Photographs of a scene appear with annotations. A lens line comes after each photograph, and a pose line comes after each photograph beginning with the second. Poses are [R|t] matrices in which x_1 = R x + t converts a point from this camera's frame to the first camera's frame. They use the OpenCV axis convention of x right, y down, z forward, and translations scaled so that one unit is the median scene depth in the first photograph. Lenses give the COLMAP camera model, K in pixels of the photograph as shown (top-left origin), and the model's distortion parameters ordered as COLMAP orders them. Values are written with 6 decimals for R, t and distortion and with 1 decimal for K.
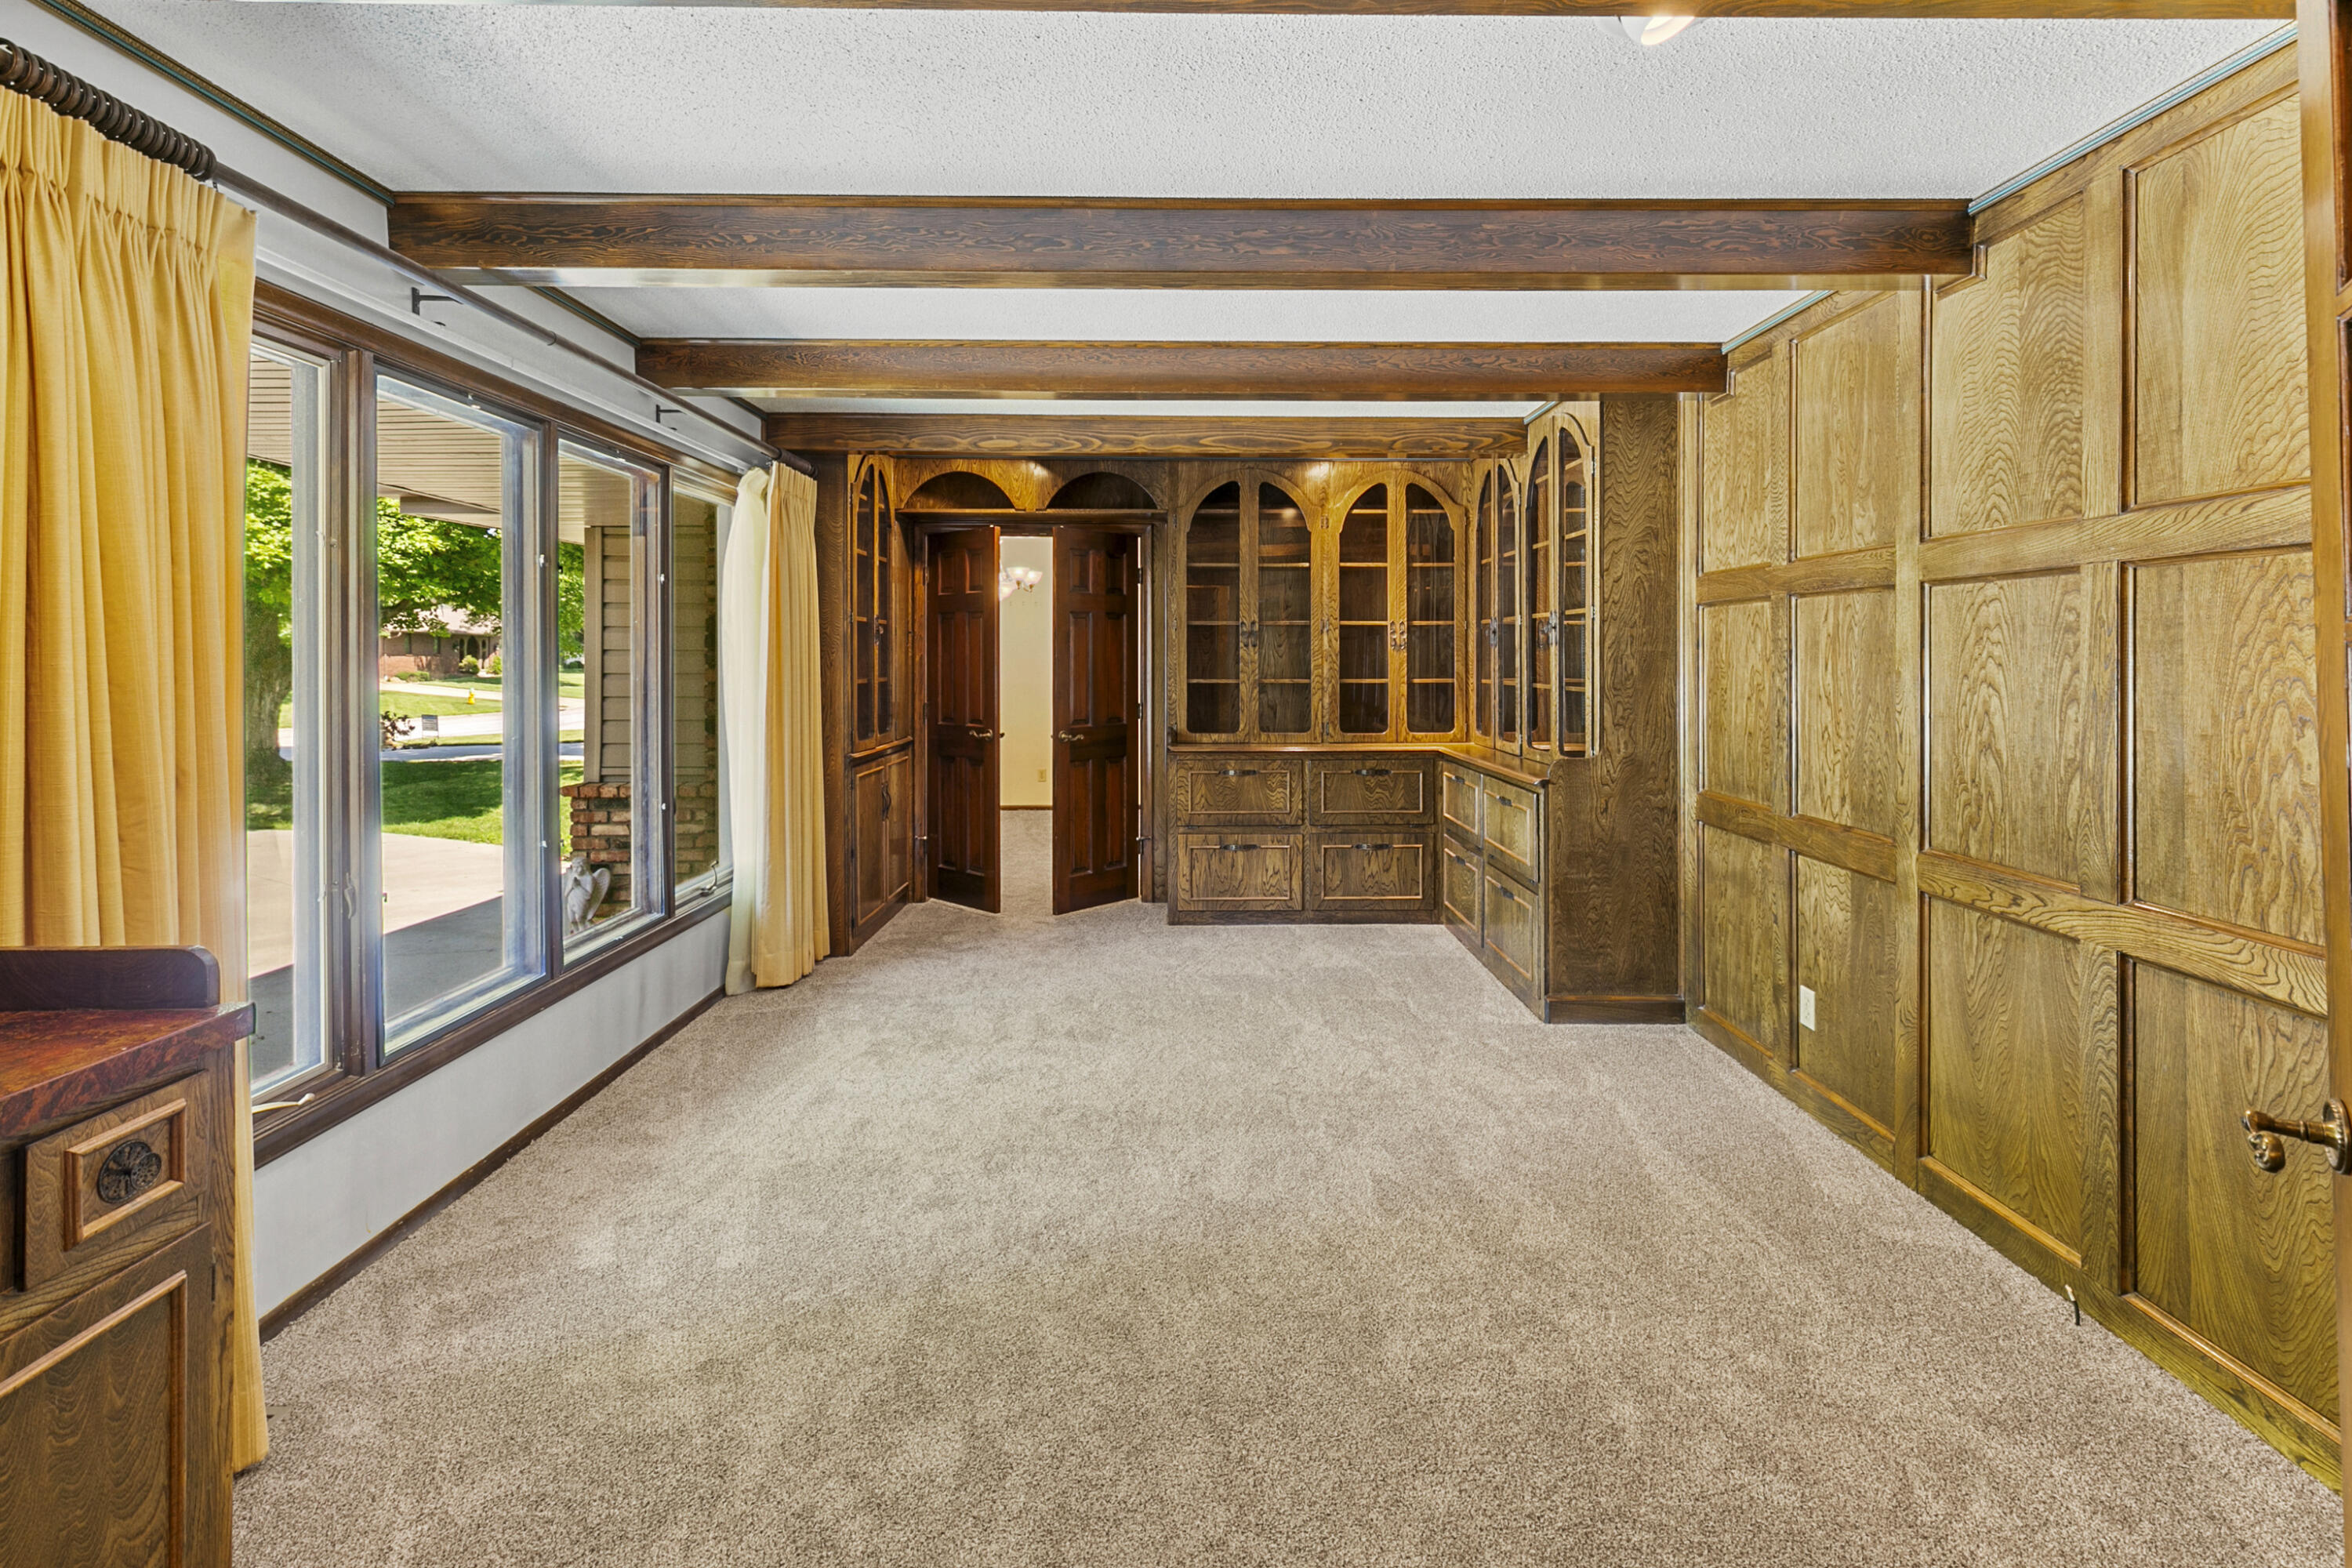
lens RADIAL K [[1072.4, 0, 1194.9], [0, 1072.4, 780.6], [0, 0, 1]] dist [0.011427, 0.000374]
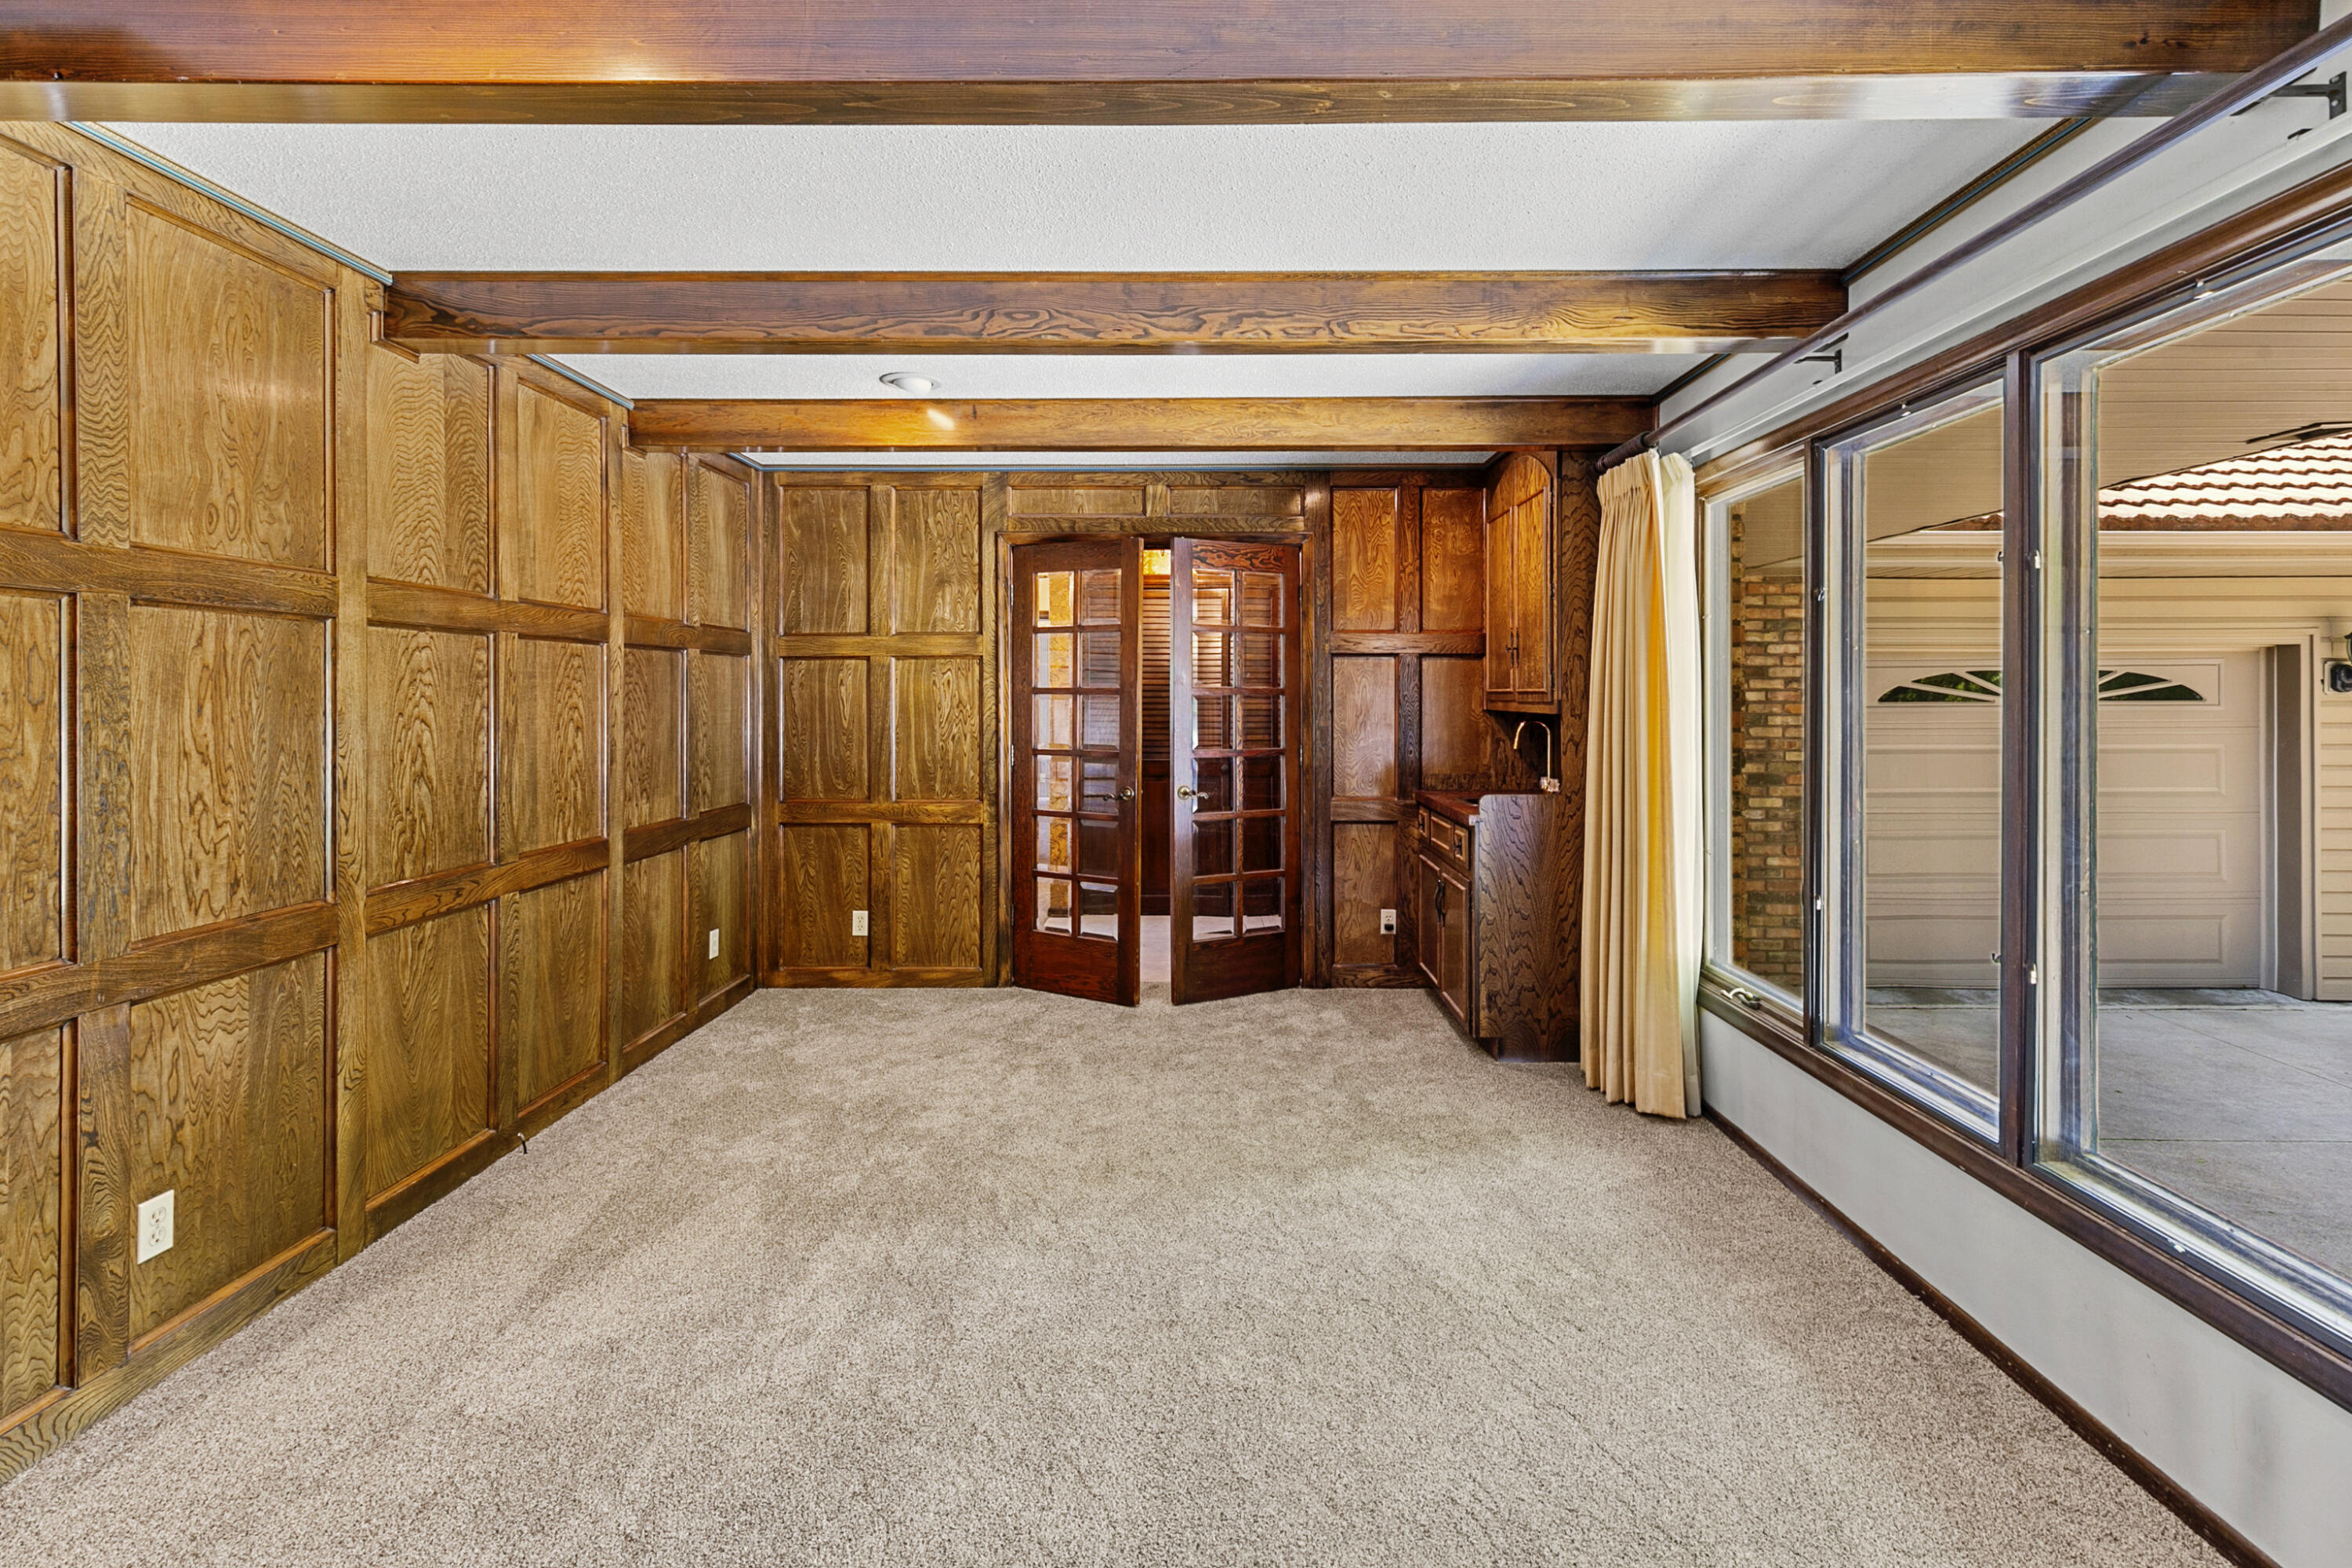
lens RADIAL K [[1072.4, 0, 1189.8], [0, 1072.4, 790.6], [0, 0, 1]] dist [0.011427, 0.000374]
pose [[-0.999312, -0.007638, 0.036296, -0.111982], [-0.000092, 0.979079, 0.203481, -0.239972], [-0.037091, 0.203337, -0.978406, 2.026687]]
